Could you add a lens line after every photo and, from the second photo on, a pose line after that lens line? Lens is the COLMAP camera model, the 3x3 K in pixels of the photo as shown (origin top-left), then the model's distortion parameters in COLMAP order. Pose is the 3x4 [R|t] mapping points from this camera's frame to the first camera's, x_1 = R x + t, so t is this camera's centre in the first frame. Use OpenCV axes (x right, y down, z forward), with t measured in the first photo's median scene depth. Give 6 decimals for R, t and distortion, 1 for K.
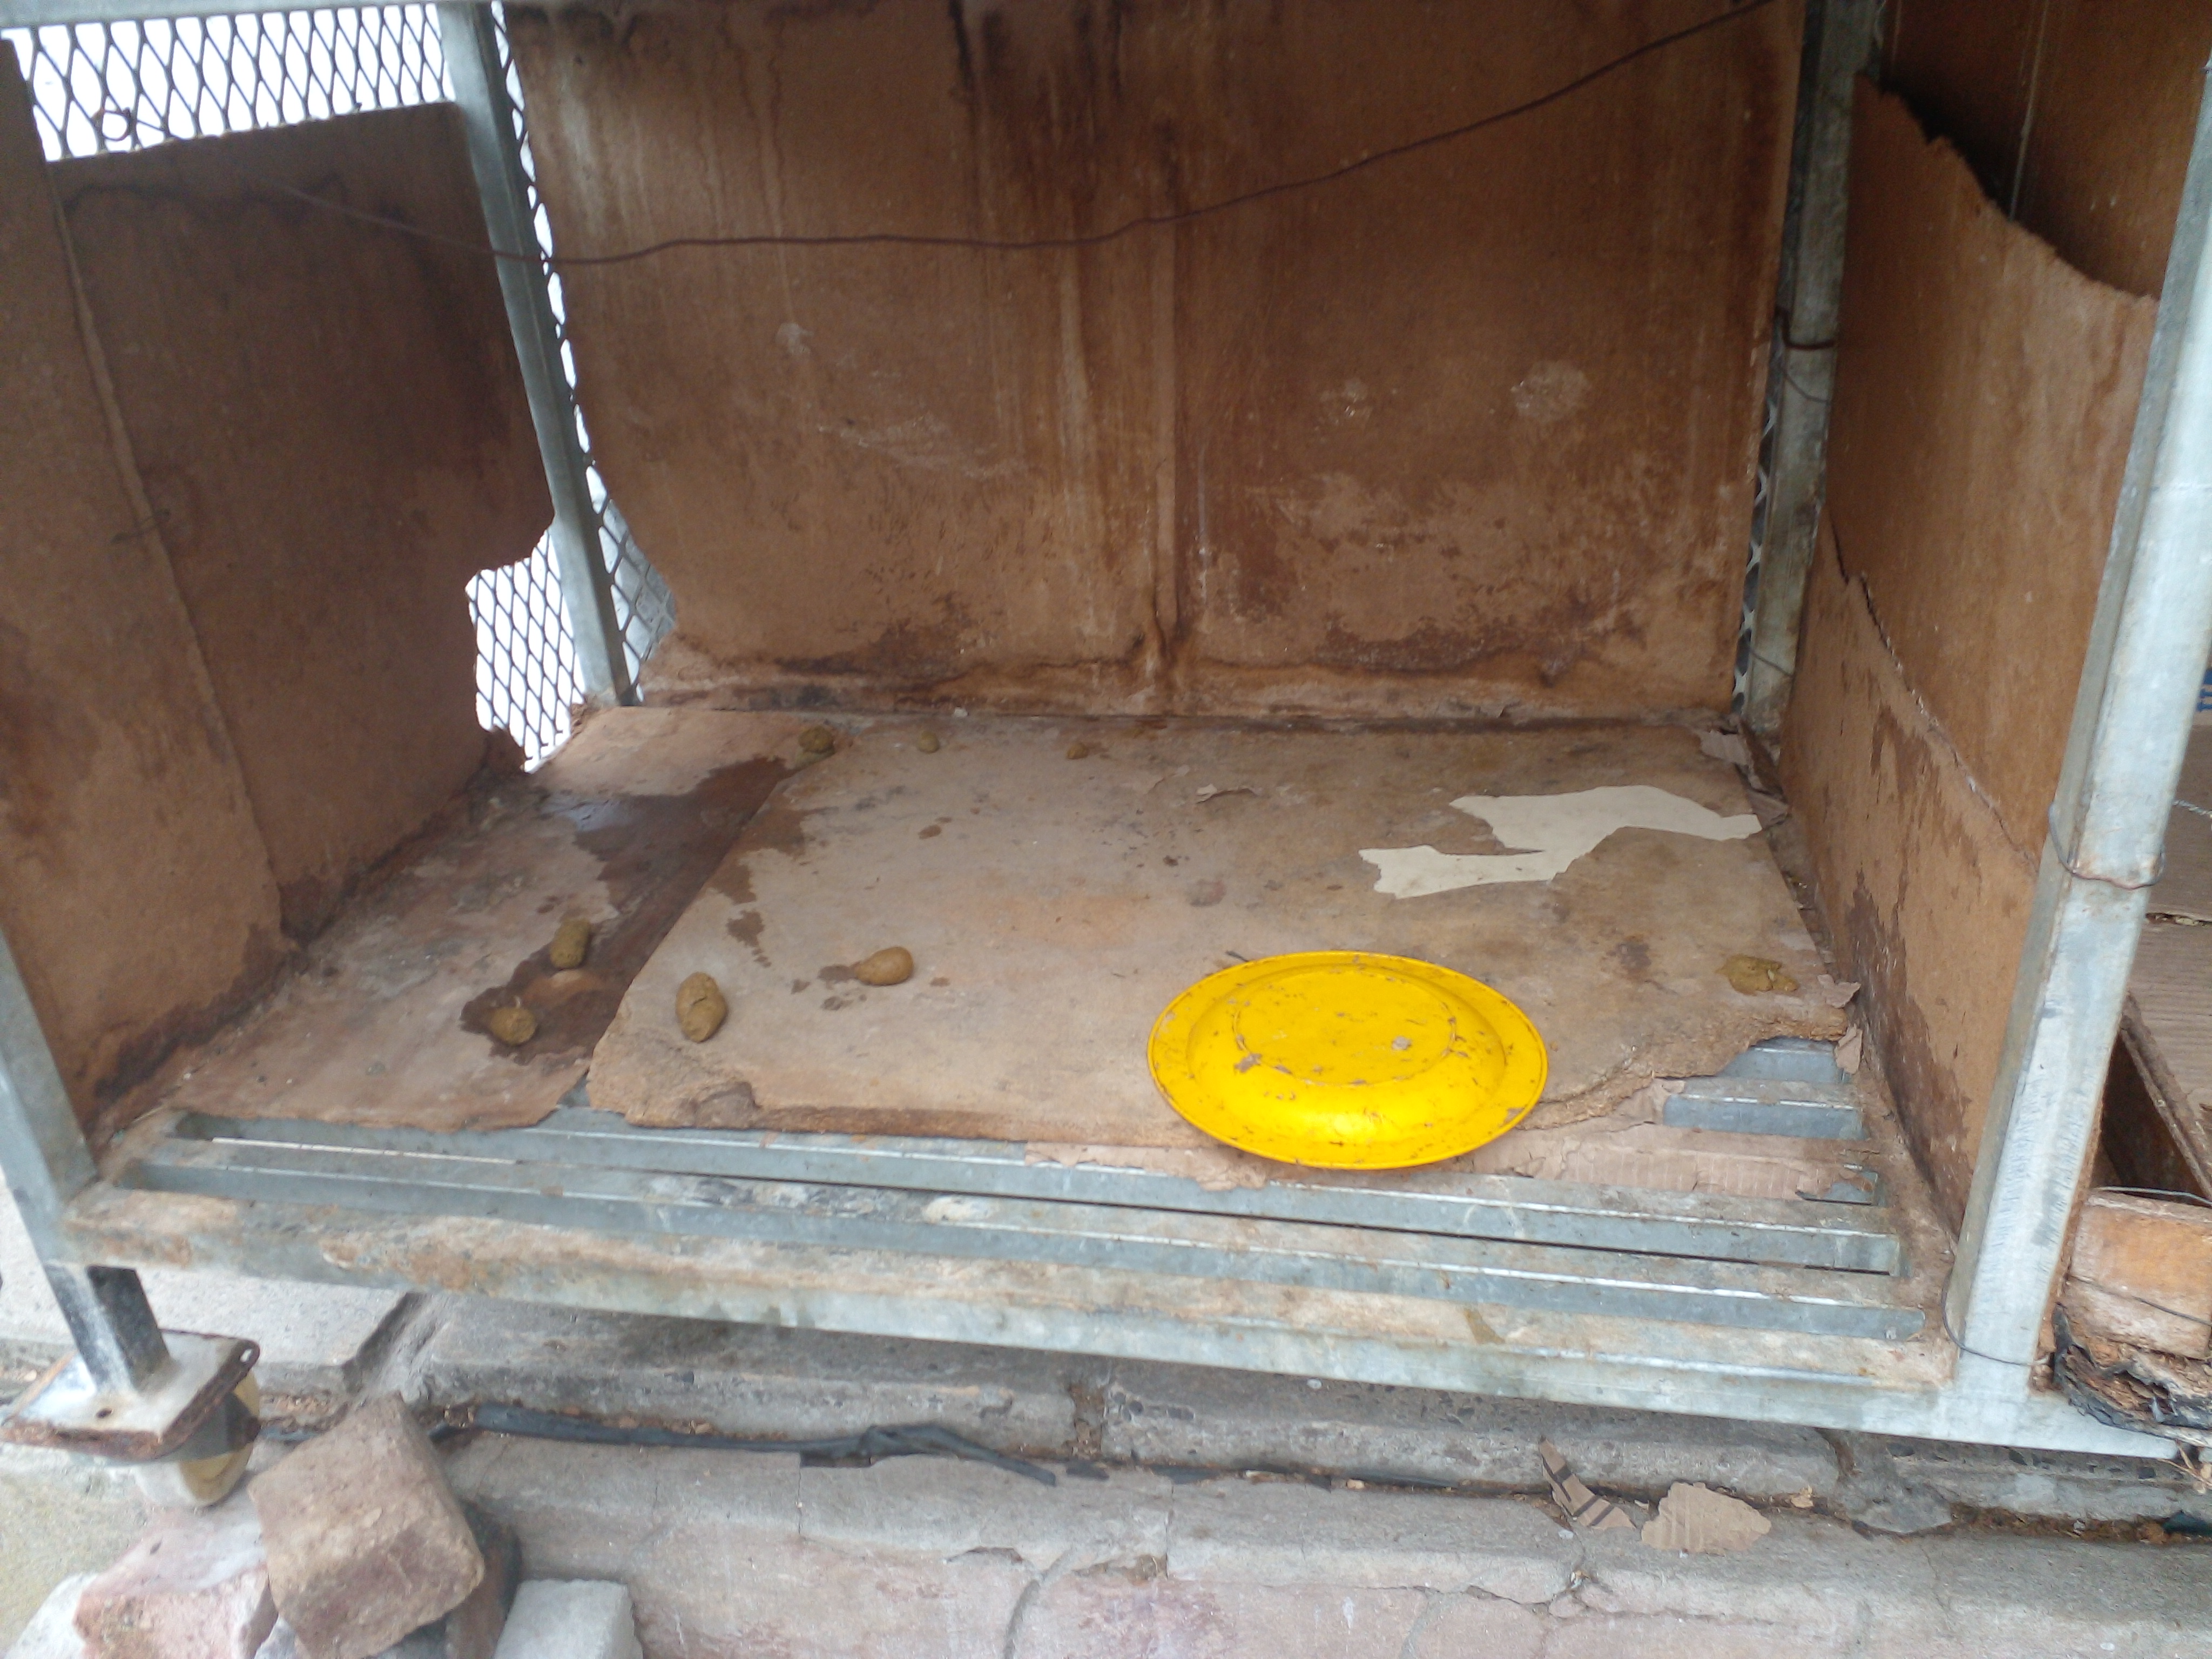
lens RADIAL K [[1799.3, 0, 1075.4], [0, 1799.3, 847.3], [0, 0, 1]] dist [0.059411, -0.059145]
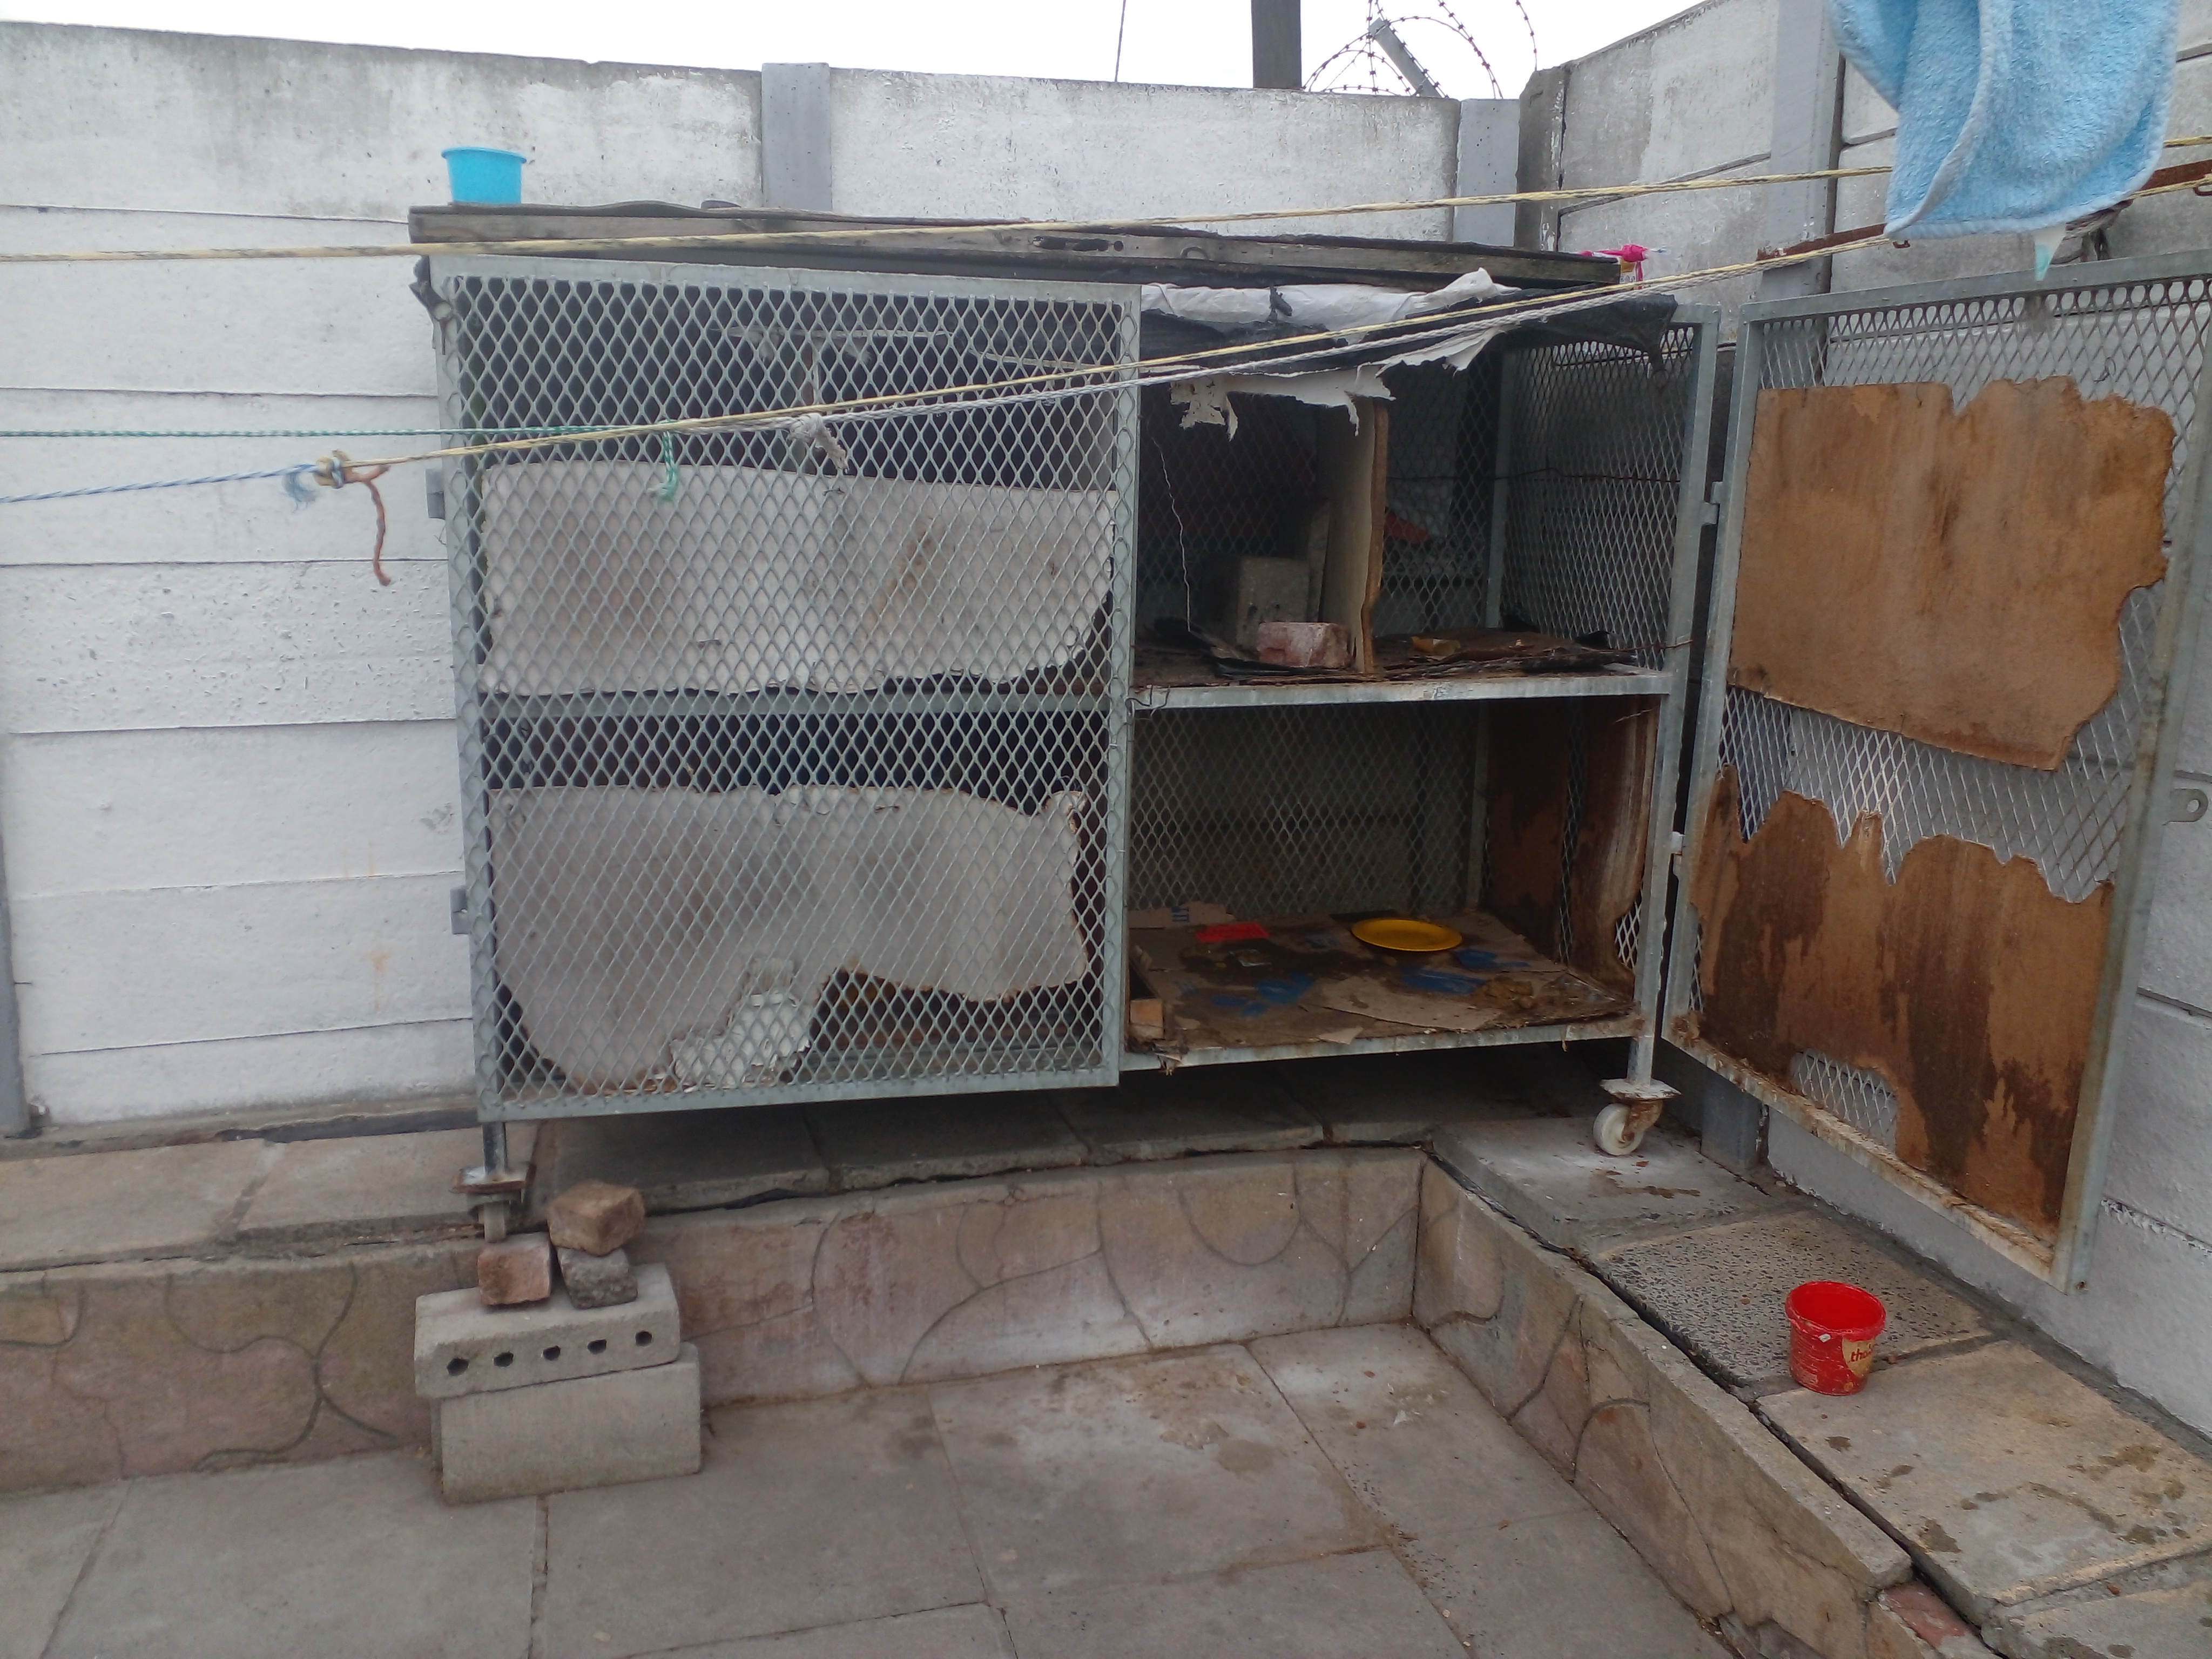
lens RADIAL K [[1801.1, 0, 1108.9], [0, 1801.1, 795.4], [0, 0, 1]] dist [0.043787, -0.046595]
pose [[0.905821, -0.005842, 0.423621, -0.766164], [0.126585, 0.957961, -0.257464, 0.518937], [-0.404308, 0.286840, 0.868480, -1.682676]]
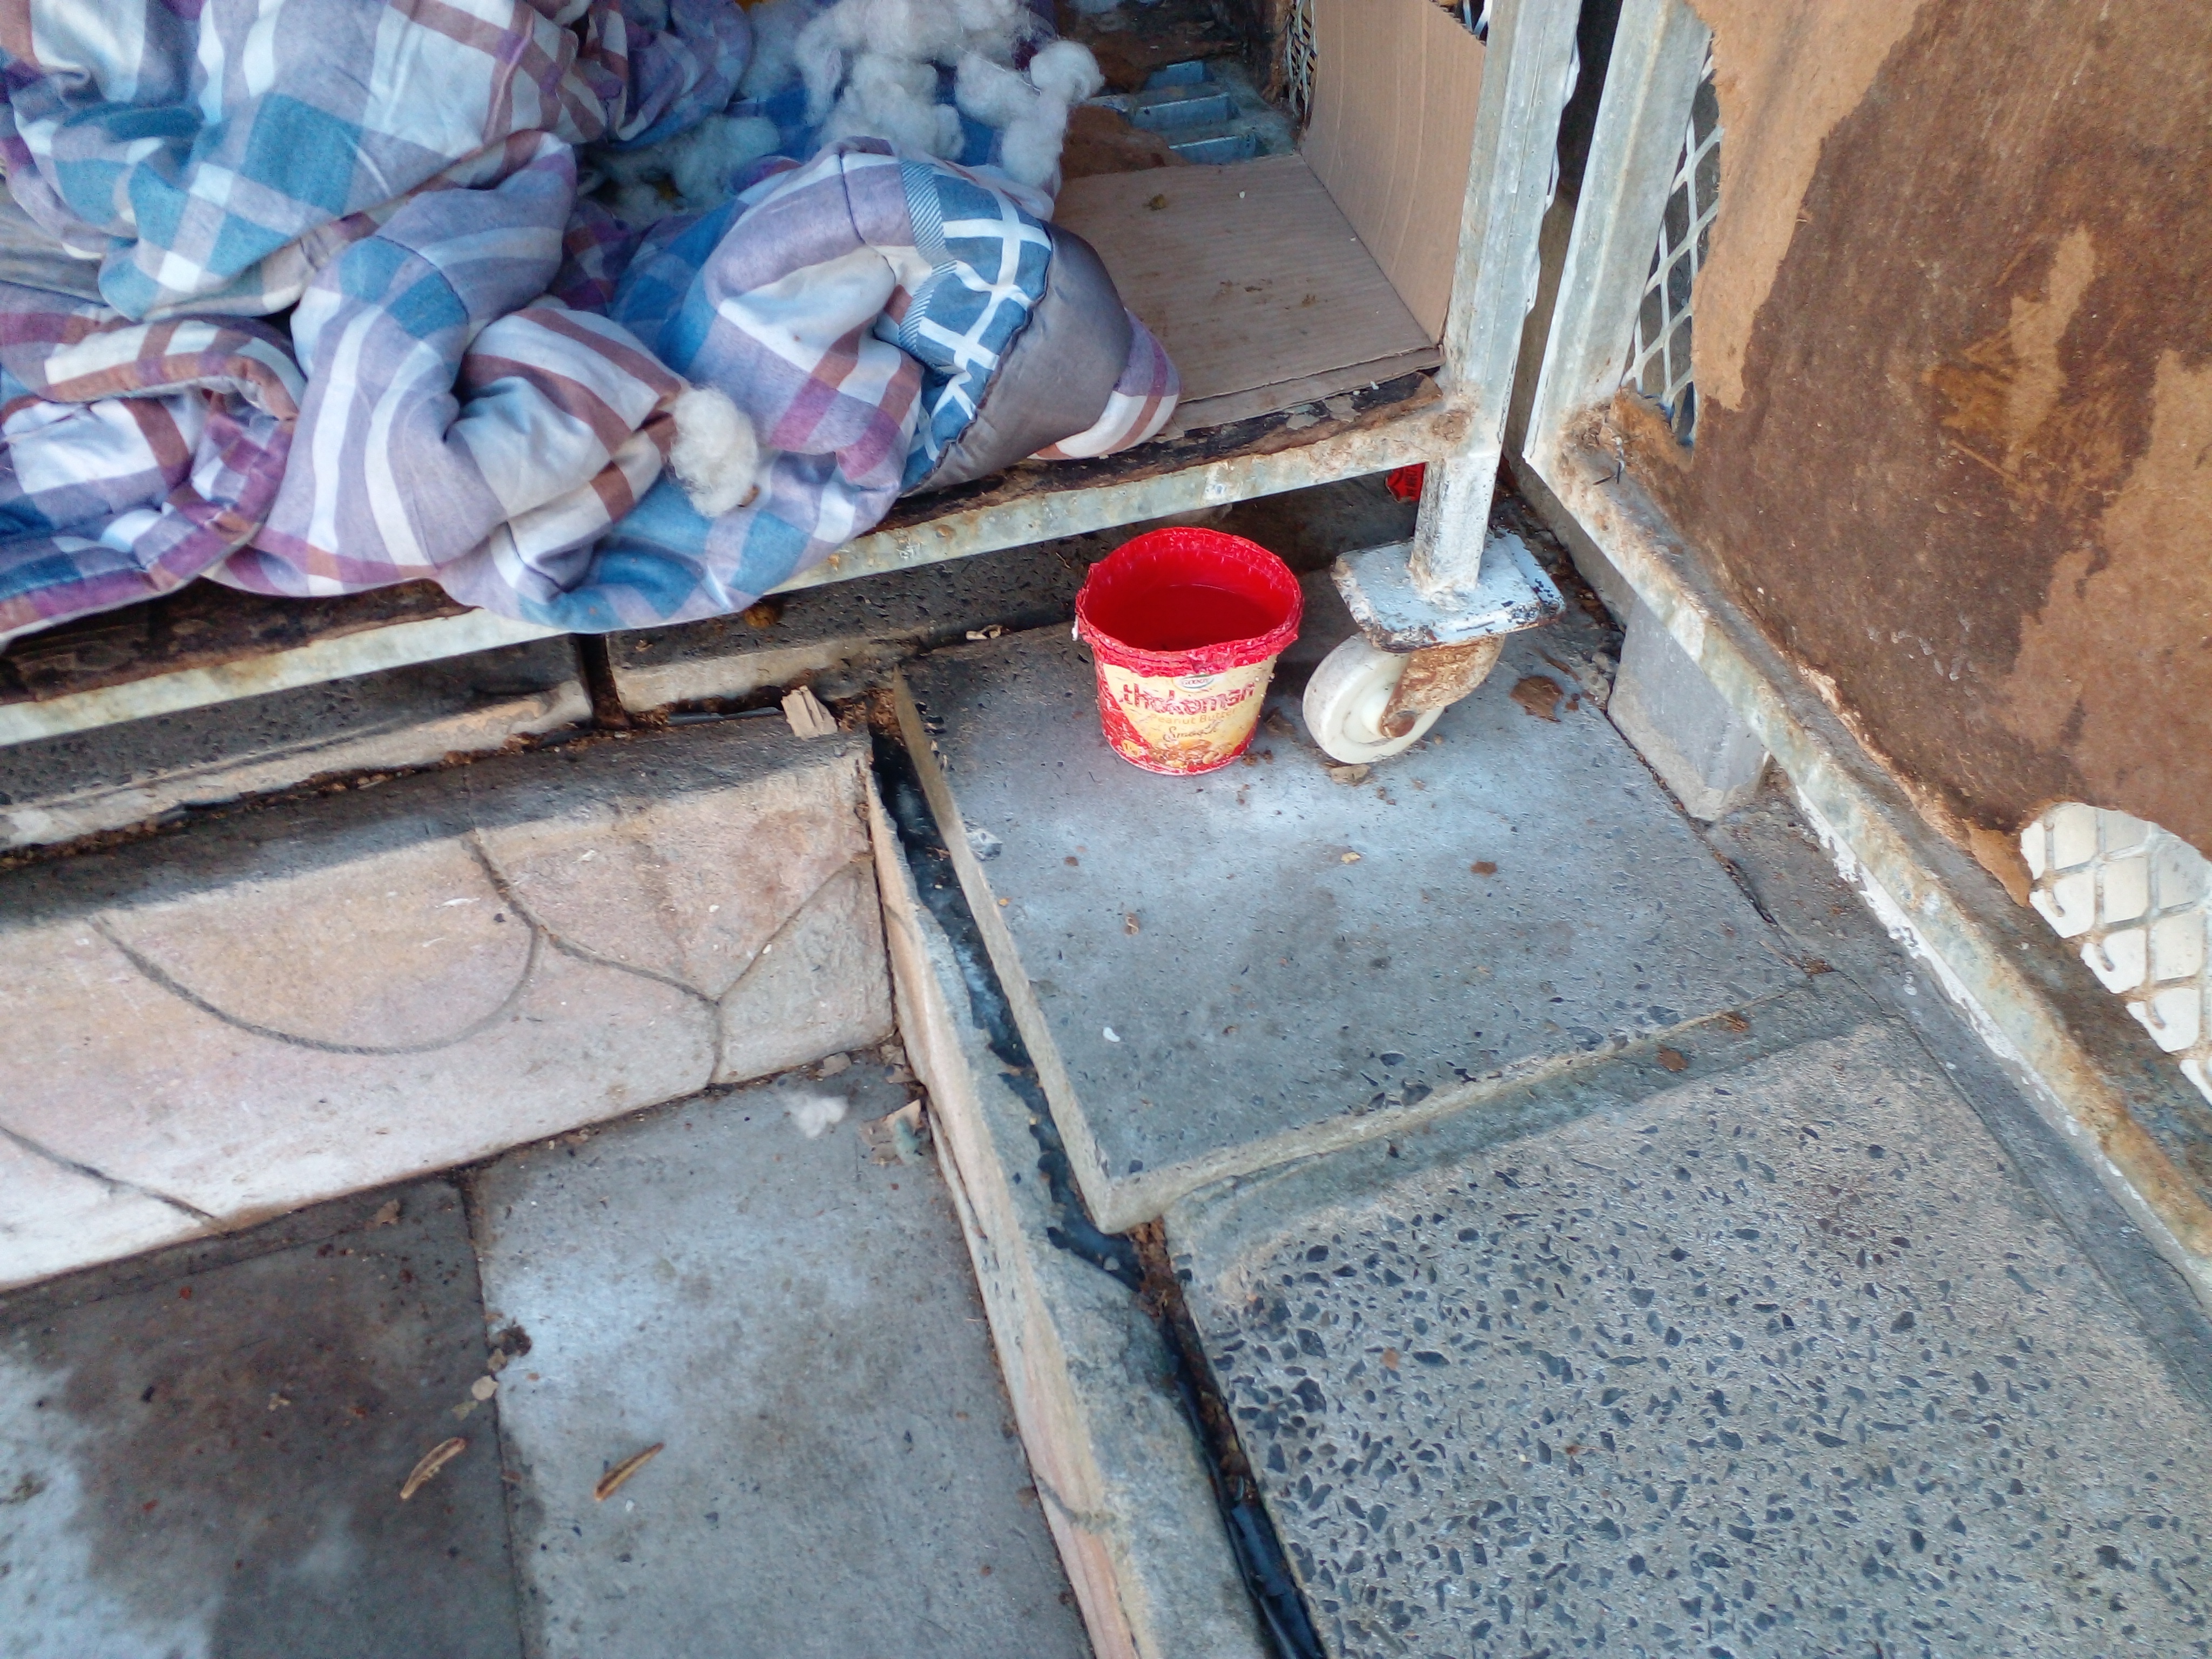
lens RADIAL K [[1811.7, 0, 1128.7], [0, 1811.7, 878.2], [0, 0, 1]] dist [0.035349, -0.033277]
pose [[0.885483, -0.312676, 0.343735, 0.674541], [0.178698, 0.911989, 0.369247, 0.090774], [-0.428937, -0.265537, 0.863425, -0.205564]]
